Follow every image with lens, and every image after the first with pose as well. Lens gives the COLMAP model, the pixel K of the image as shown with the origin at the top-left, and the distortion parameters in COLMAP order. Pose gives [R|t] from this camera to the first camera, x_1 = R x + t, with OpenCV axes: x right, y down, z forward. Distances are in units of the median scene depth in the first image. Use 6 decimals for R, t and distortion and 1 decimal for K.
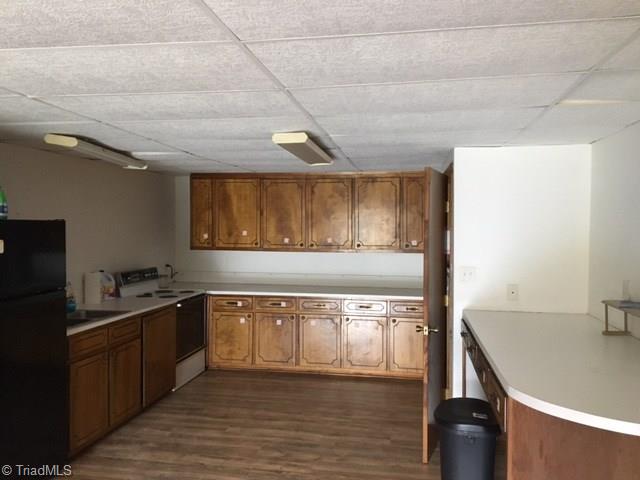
lens RADIAL K [[541.6, 0, 308.8], [0, 541.6, 243.3], [0, 0, 1]] dist [0.073750, -0.085050]
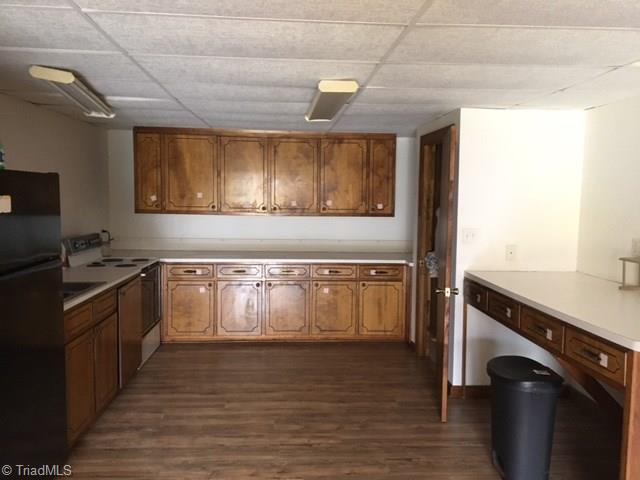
lens RADIAL K [[541.6, 0, 308.8], [0, 541.6, 243.3], [0, 0, 1]] dist [0.073750, -0.085050]
pose [[0.970508, -0.012819, 0.240729, -0.177344], [-0.001698, 0.998197, 0.059998, 0.007708], [-0.241064, -0.058637, 0.968736, 0.066293]]
